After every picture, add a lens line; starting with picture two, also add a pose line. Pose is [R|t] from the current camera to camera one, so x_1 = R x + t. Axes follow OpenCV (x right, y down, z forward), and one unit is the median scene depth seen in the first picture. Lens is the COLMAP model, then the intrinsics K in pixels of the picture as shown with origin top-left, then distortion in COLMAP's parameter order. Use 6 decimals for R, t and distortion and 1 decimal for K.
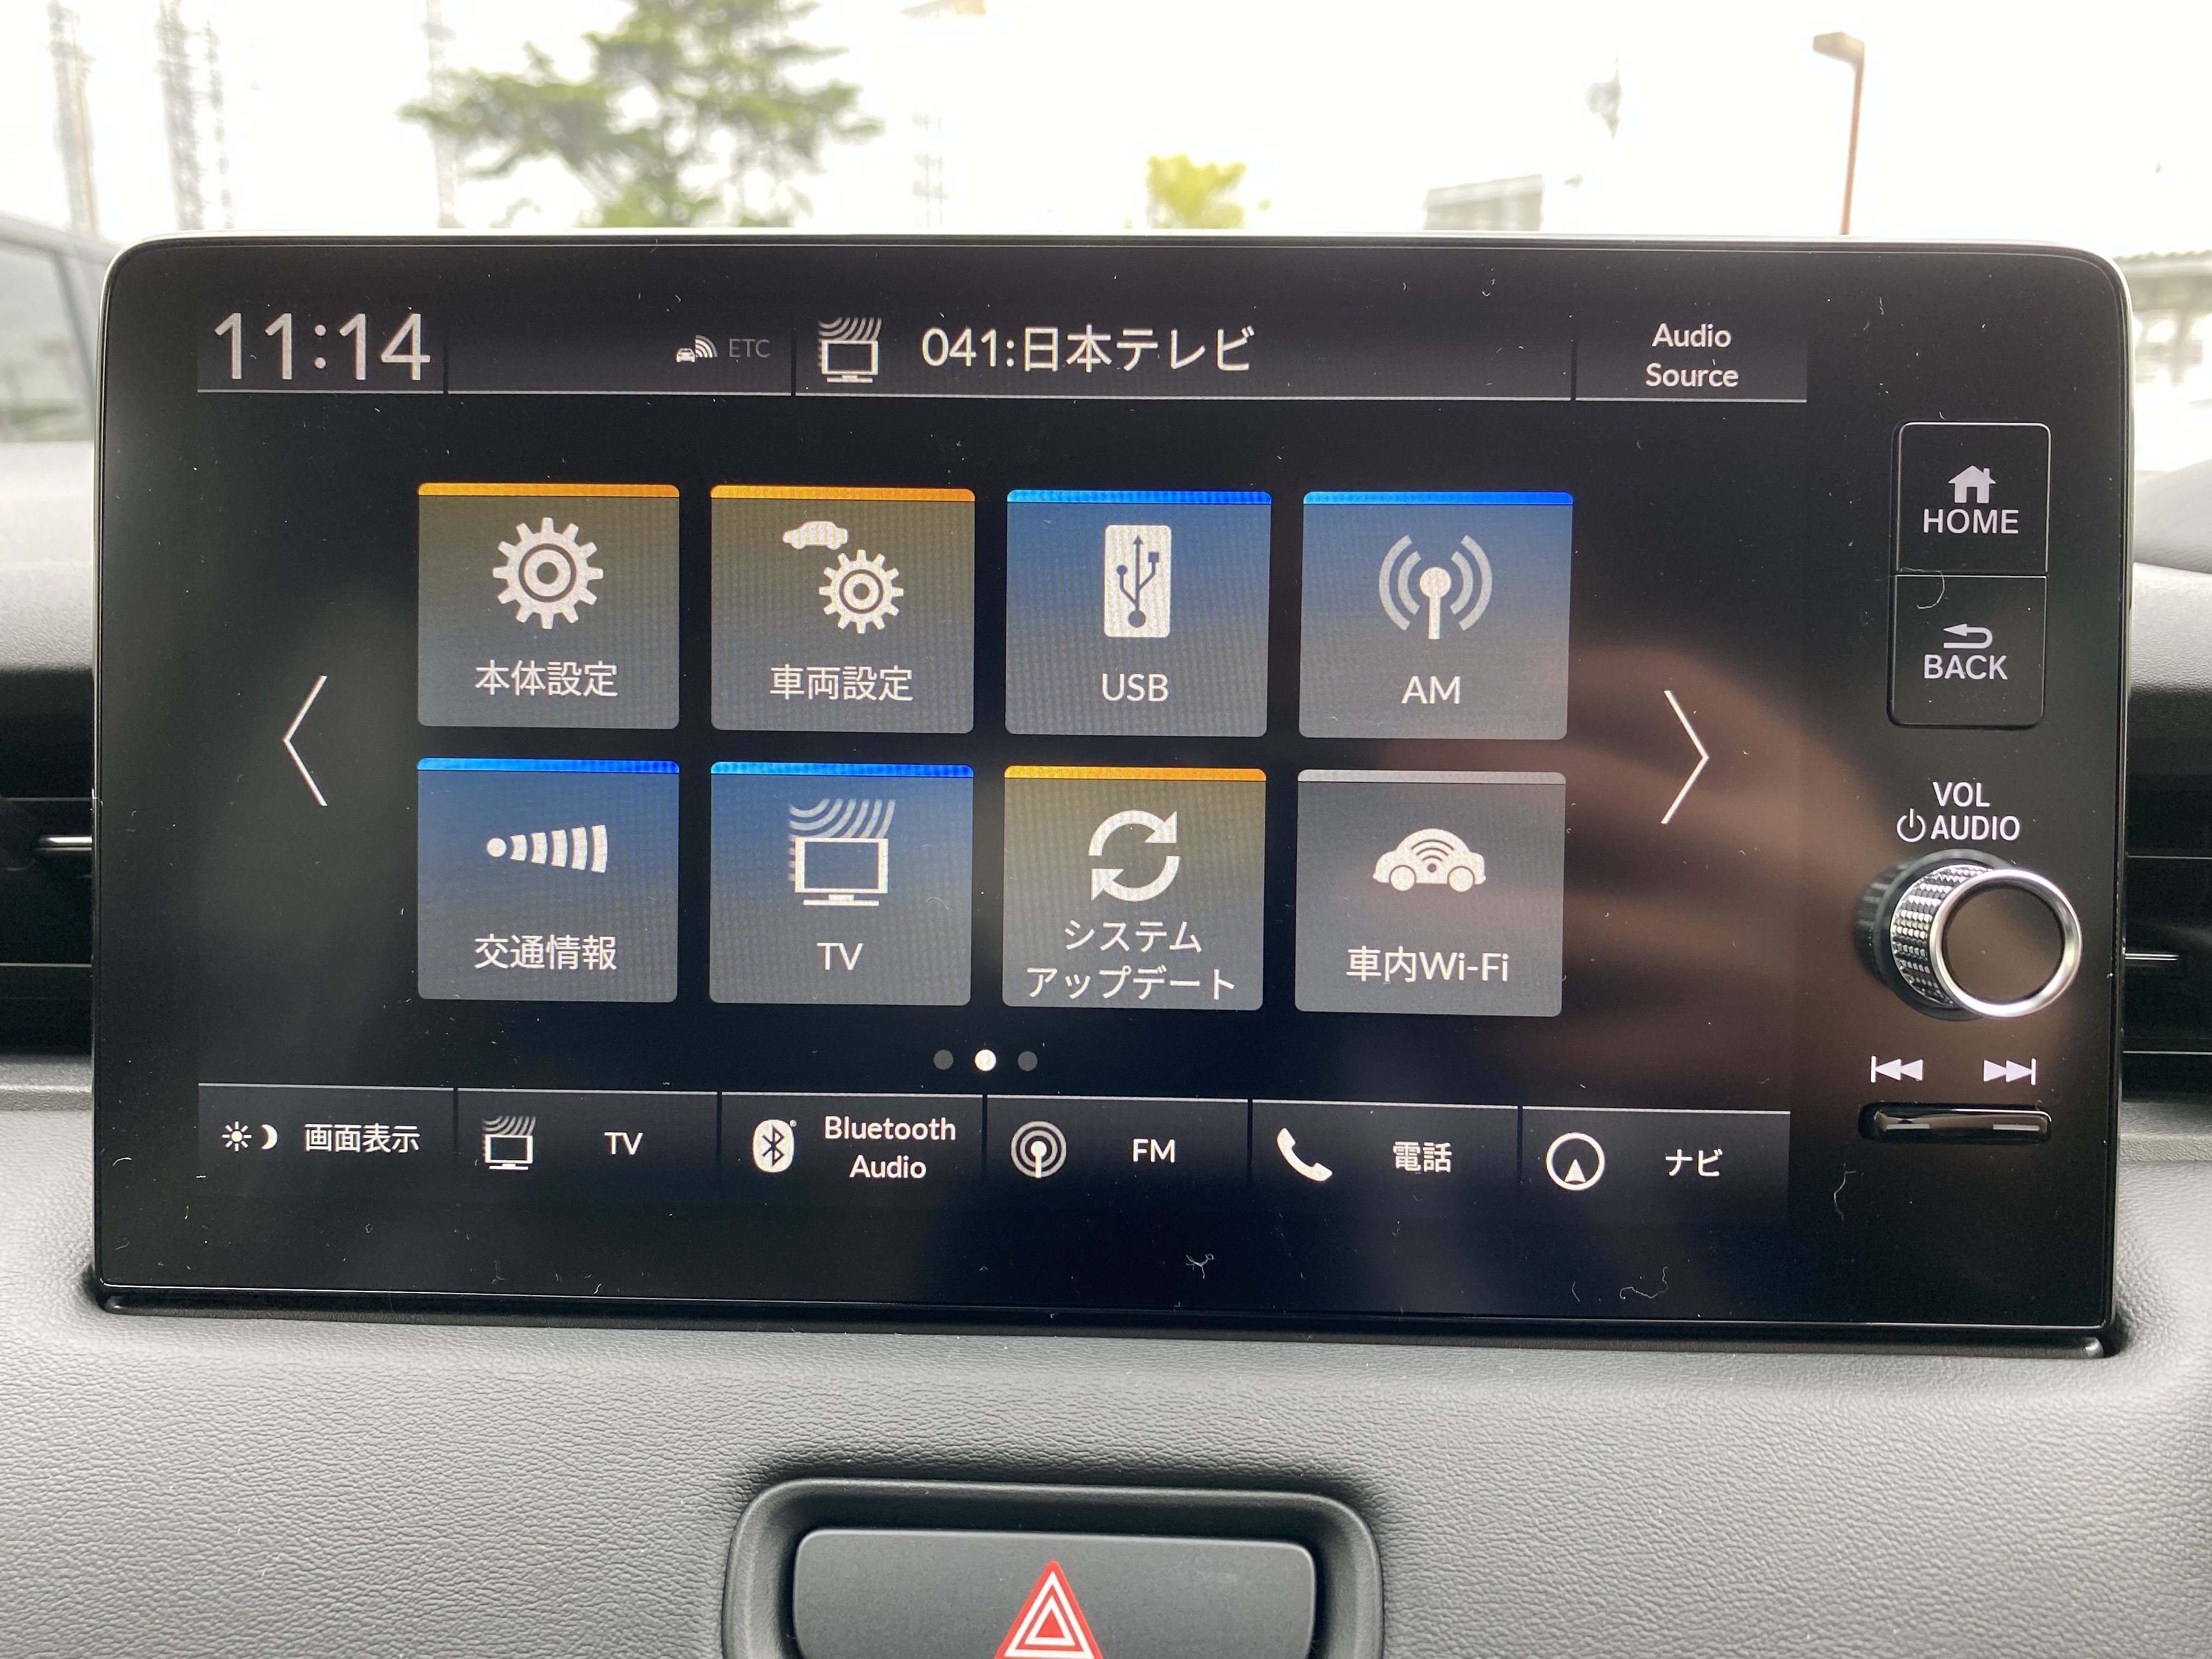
lens RADIAL K [[1681.1, 0, 1111.8], [0, 1681.1, 835.0], [0, 0, 1]] dist [-0.018662, -0.001871]
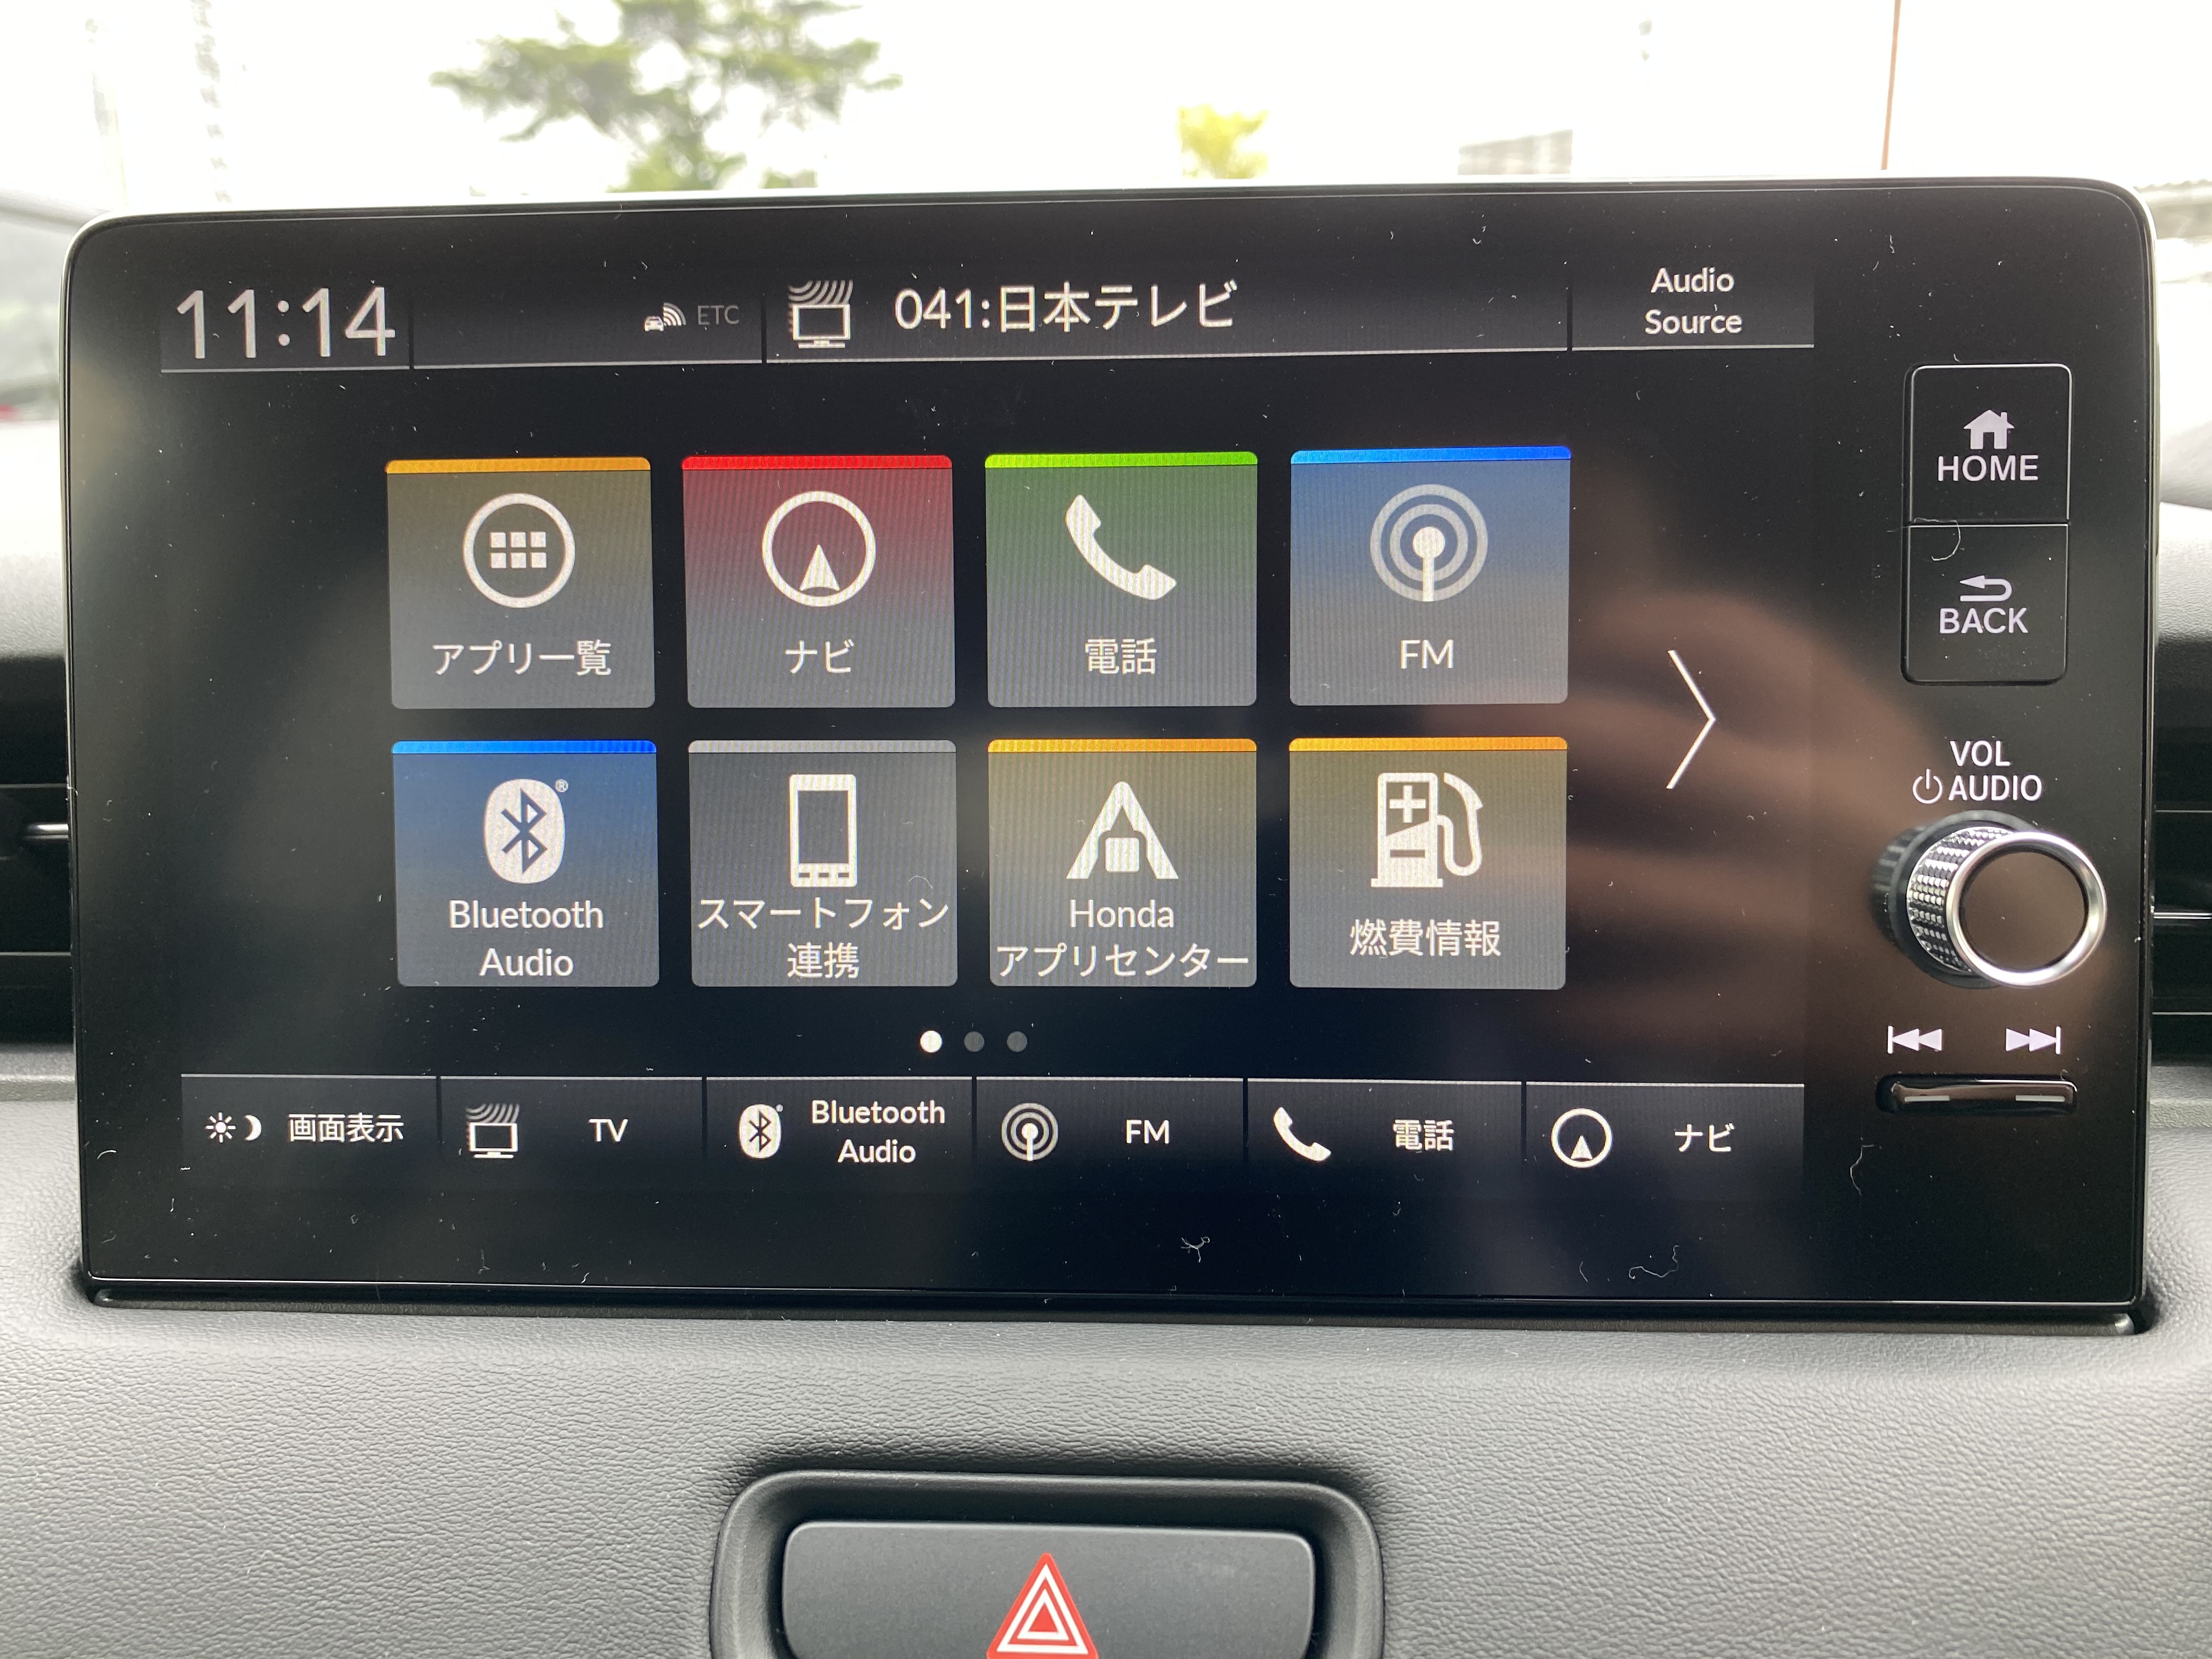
lens RADIAL K [[1681.1, 0, 1113.9], [0, 1681.1, 818.1], [0, 0, 1]] dist [-0.018662, -0.001871]
pose [[0.999623, -0.015733, -0.022503, 0.030846], [0.016128, 0.999717, 0.017505, -0.011798], [0.022221, -0.017862, 0.999594, 0.027211]]
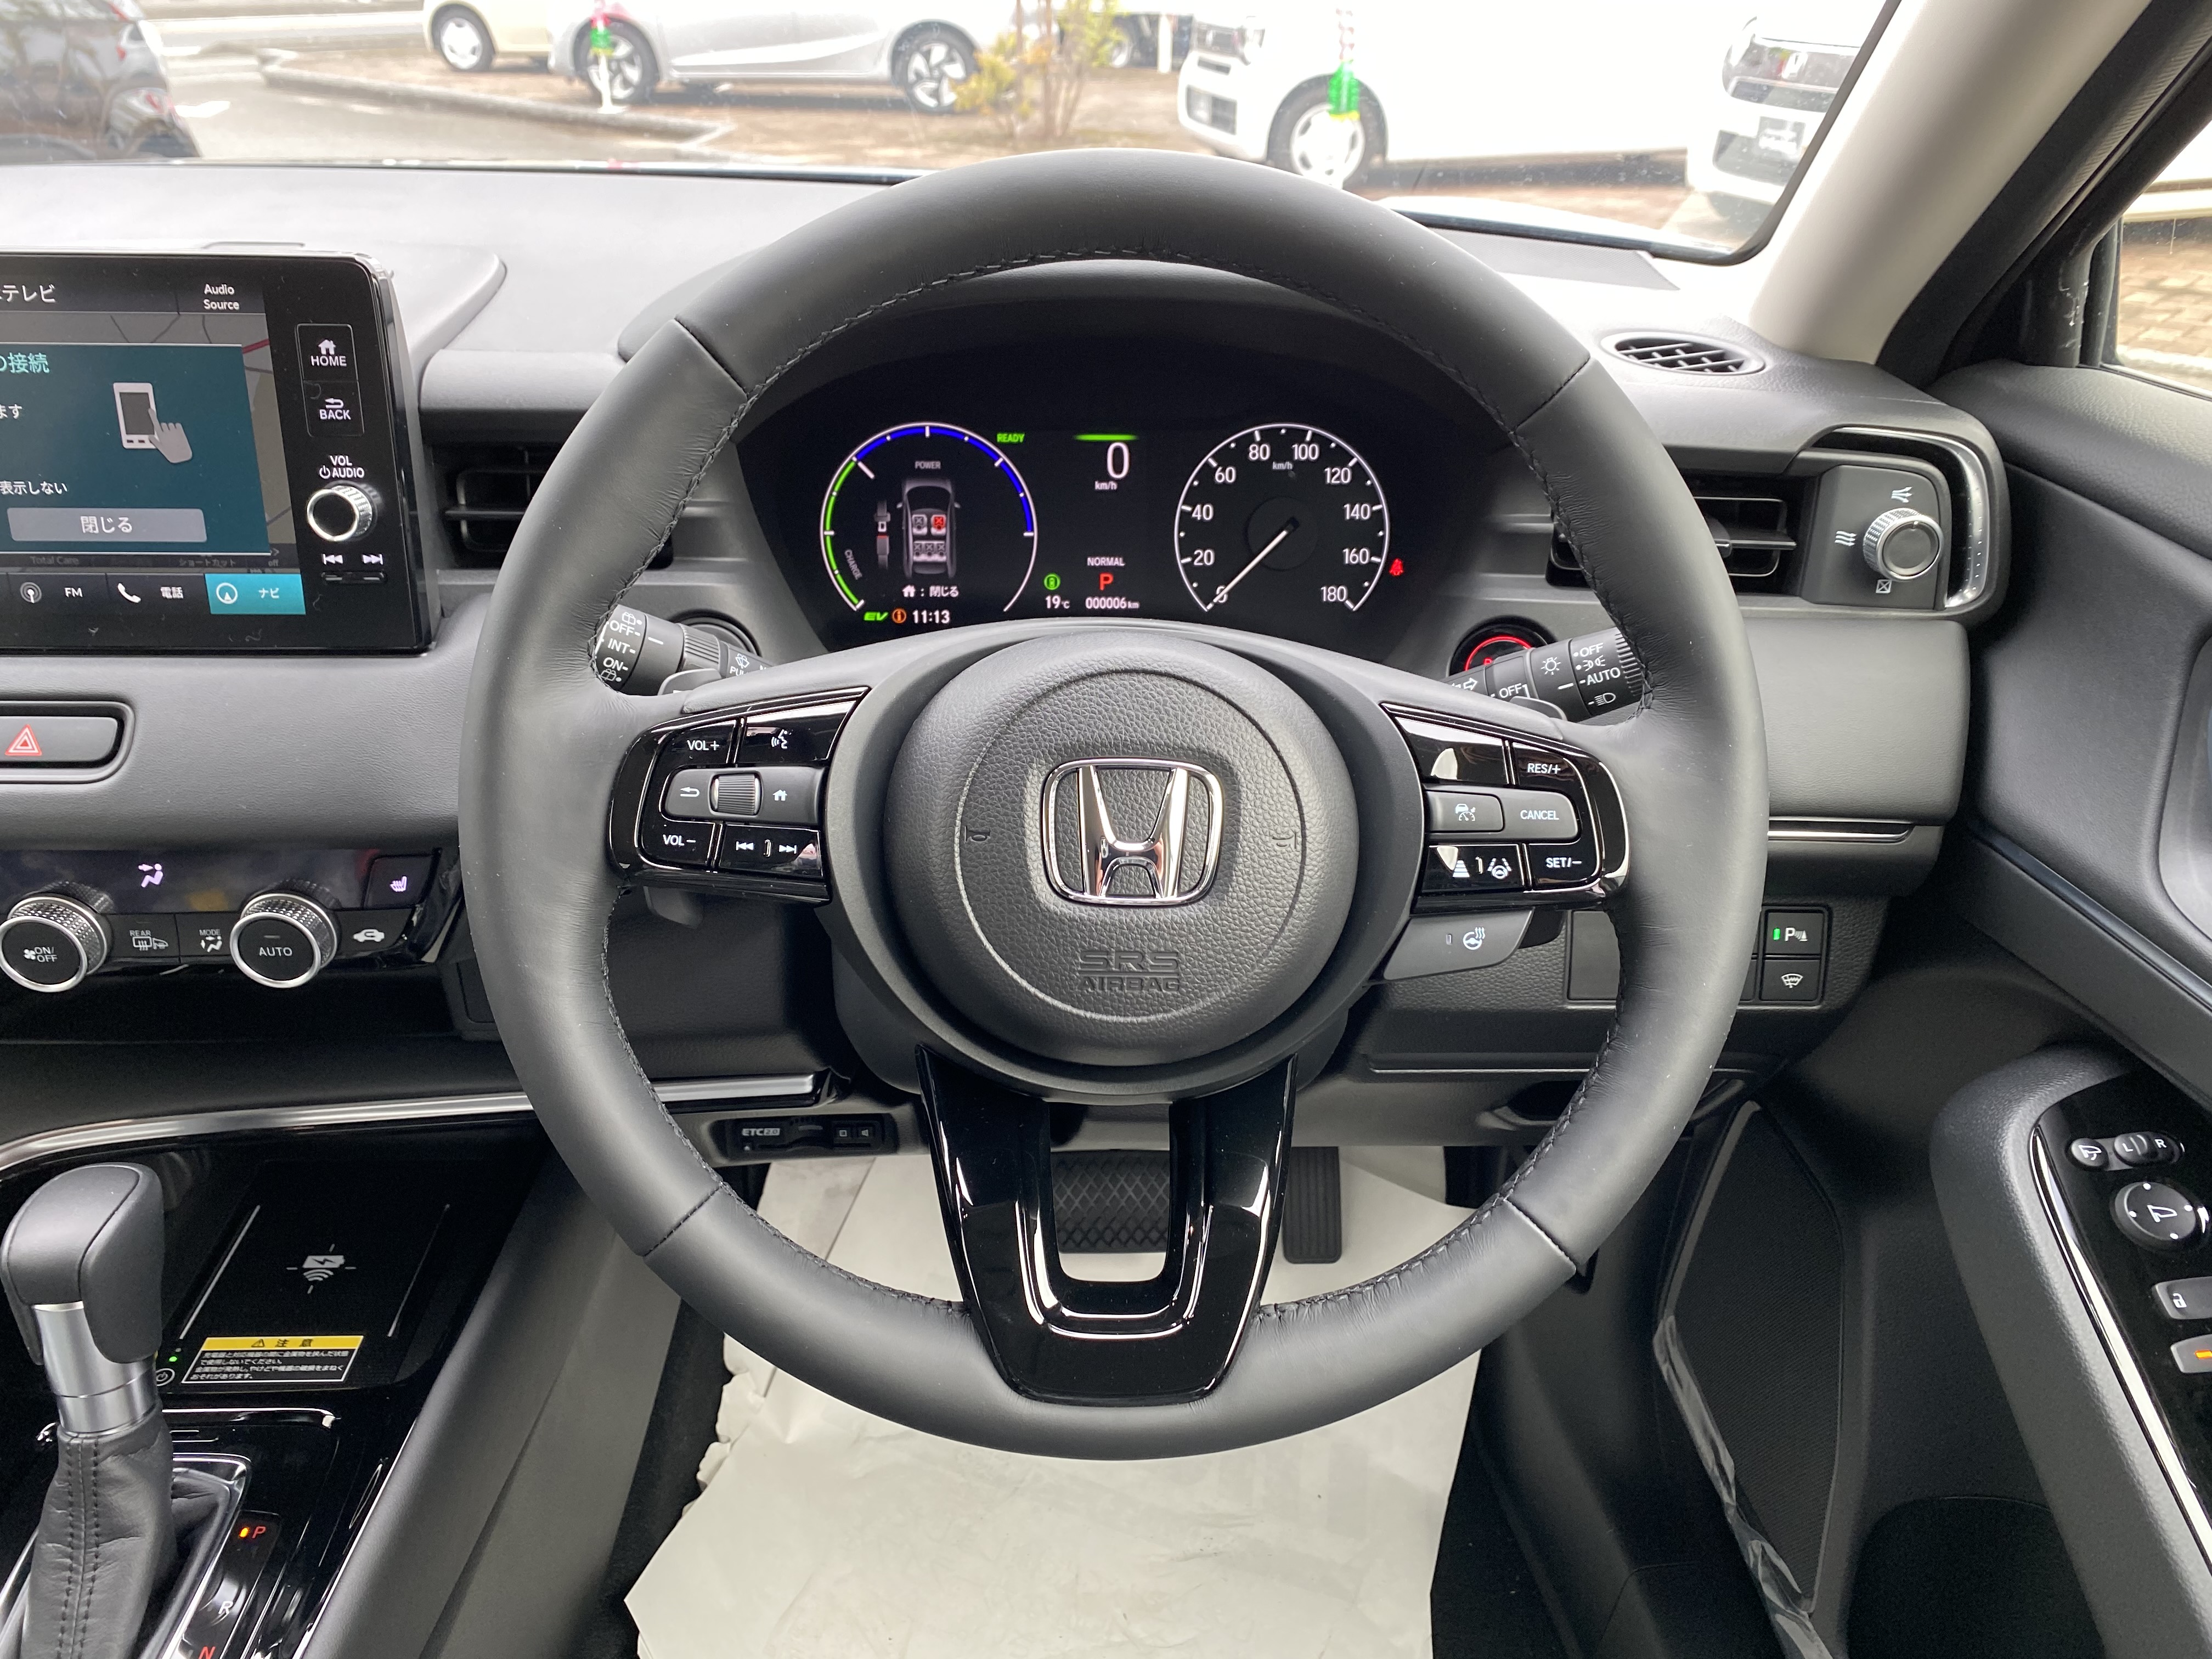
lens RADIAL K [[1681.1, 0, 1120.2], [0, 1681.1, 832.3], [0, 0, 1]] dist [-0.018662, -0.001871]
pose [[0.994719, -0.028595, 0.098574, 1.494724], [-0.001398, 0.956543, 0.291587, -0.244563], [-0.102628, -0.290185, 0.951452, -1.960688]]
